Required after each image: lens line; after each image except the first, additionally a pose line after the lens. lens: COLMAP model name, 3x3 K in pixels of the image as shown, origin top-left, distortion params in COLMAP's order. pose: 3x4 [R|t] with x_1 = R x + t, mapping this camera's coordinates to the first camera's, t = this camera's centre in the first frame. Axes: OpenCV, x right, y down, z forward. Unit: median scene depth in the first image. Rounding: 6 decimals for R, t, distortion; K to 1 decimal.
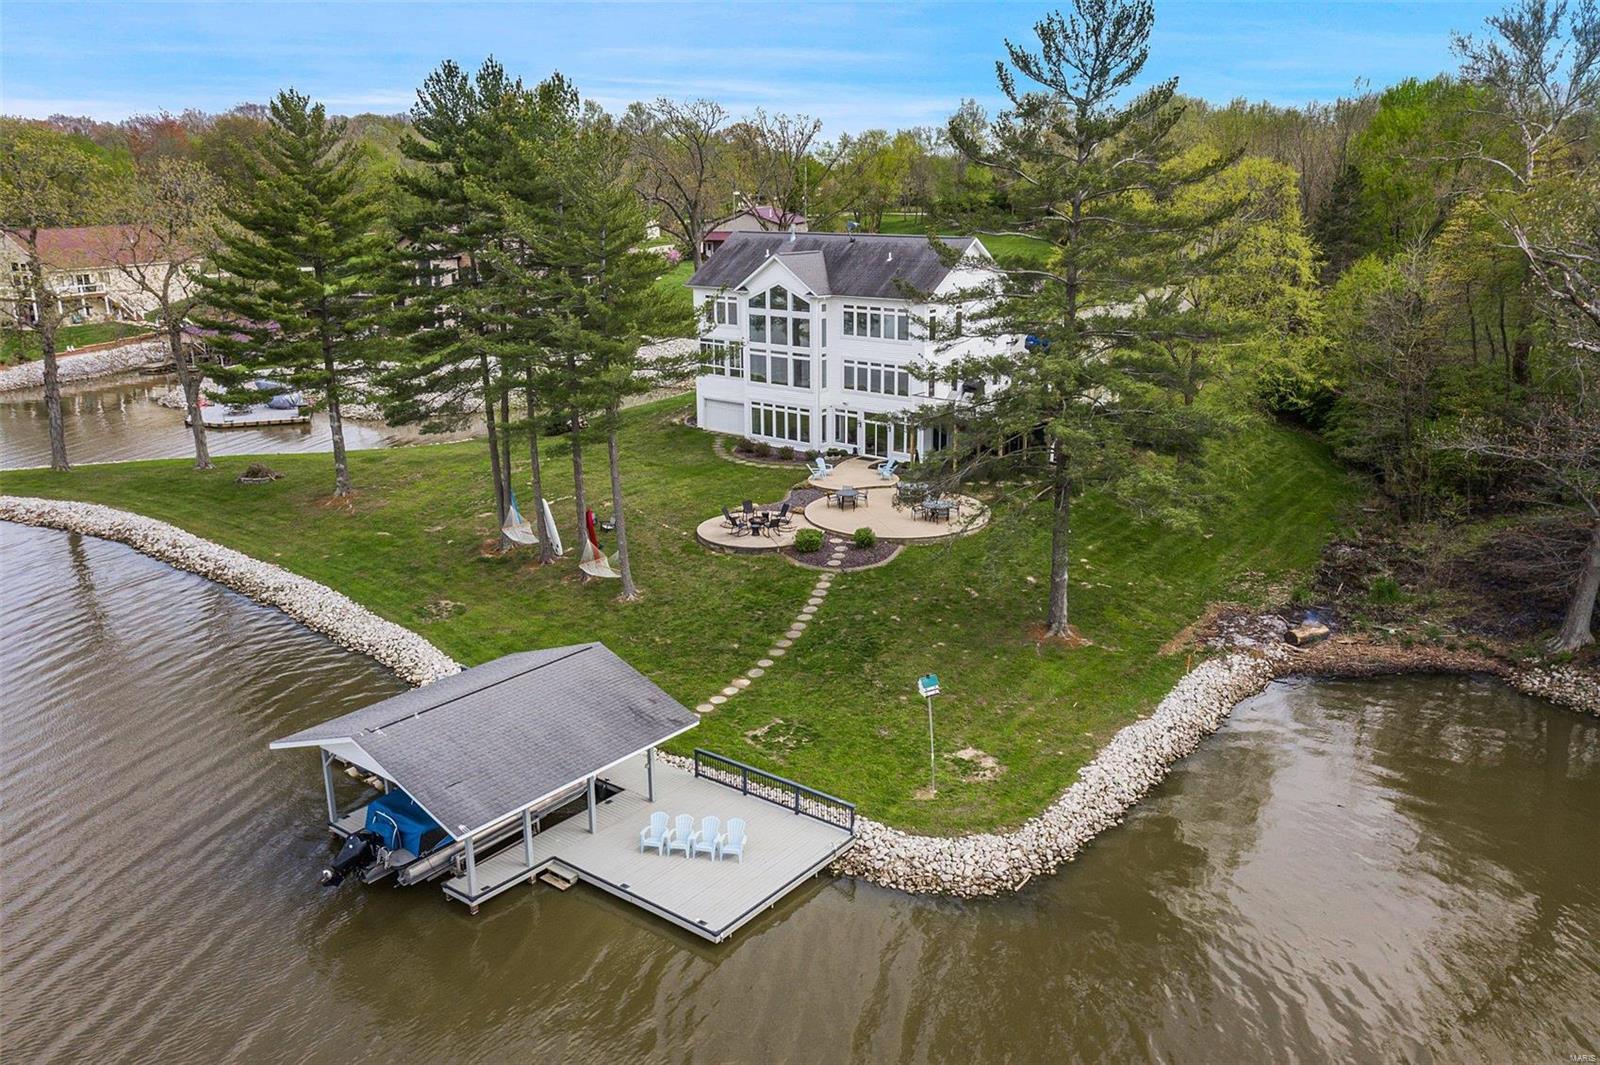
lens RADIAL K [[1293.5, 0, 800.0], [0, 1293.5, 532.5], [0, 0, 1]] dist [-0.009679, 0.000339]
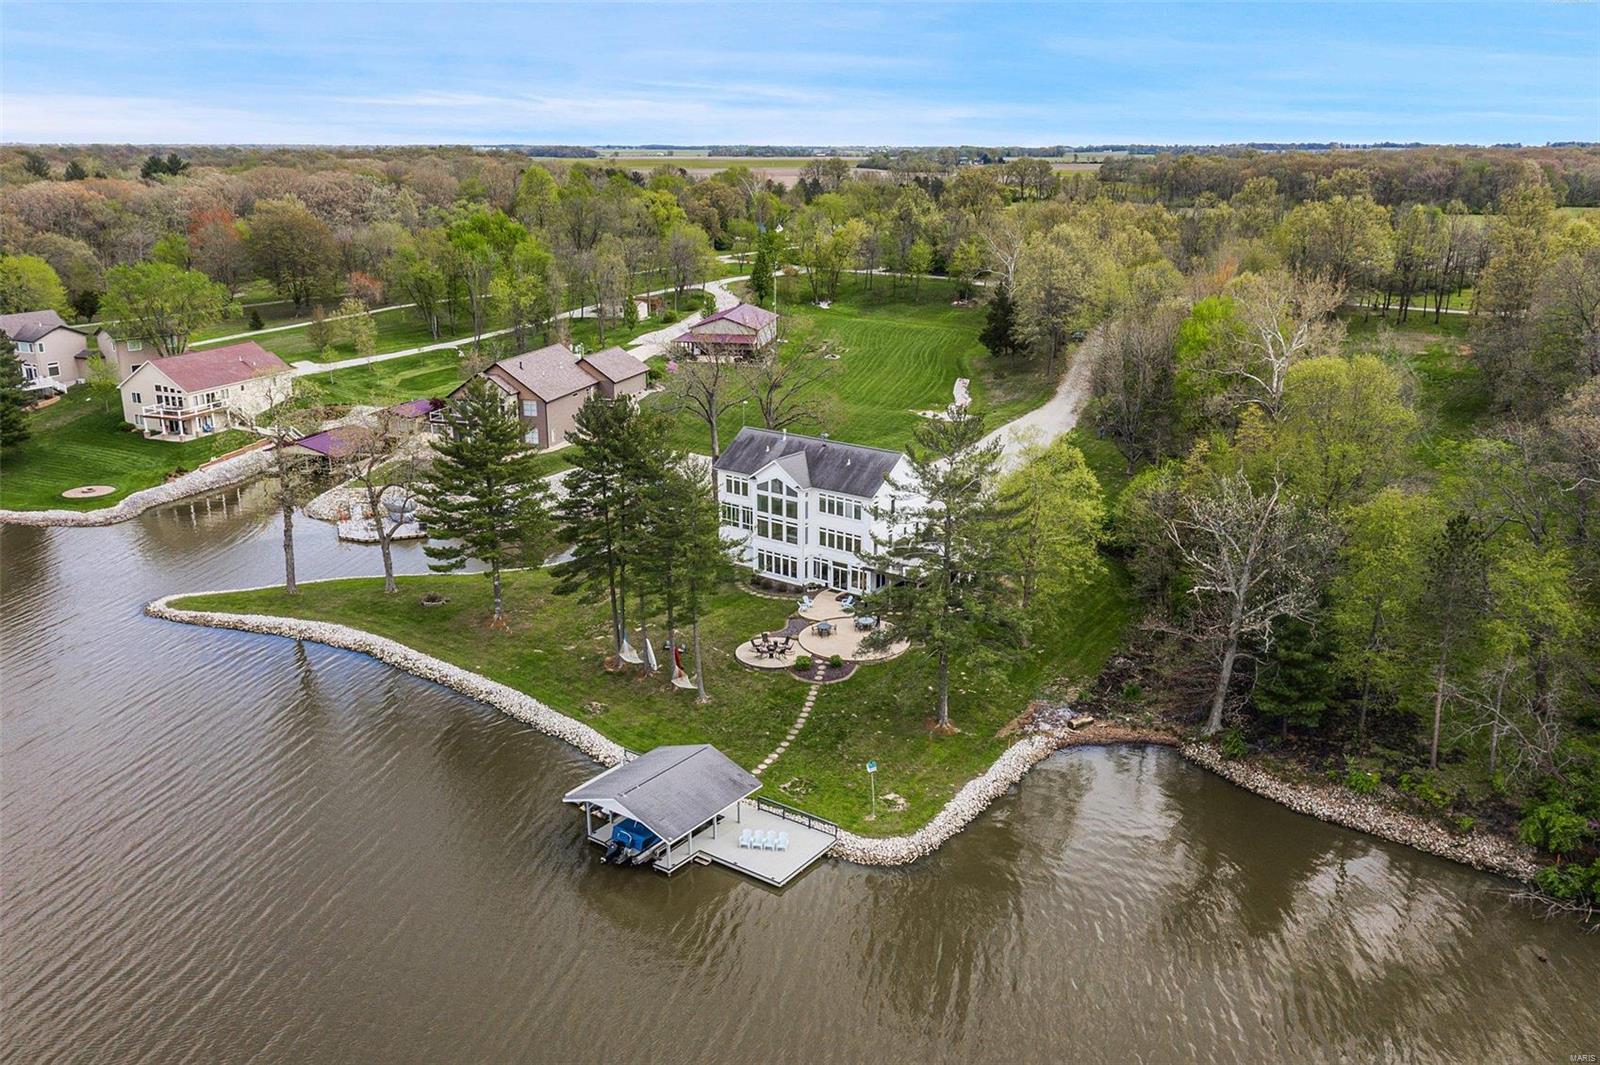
lens RADIAL K [[1293.5, 0, 800.0], [0, 1293.5, 532.5], [0, 0, 1]] dist [-0.009679, 0.000339]
pose [[0.999278, -0.003293, 0.037840, -0.063565], [0.002813, 0.999915, 0.012729, -0.193582], [-0.037879, -0.012613, 0.999203, -0.730204]]
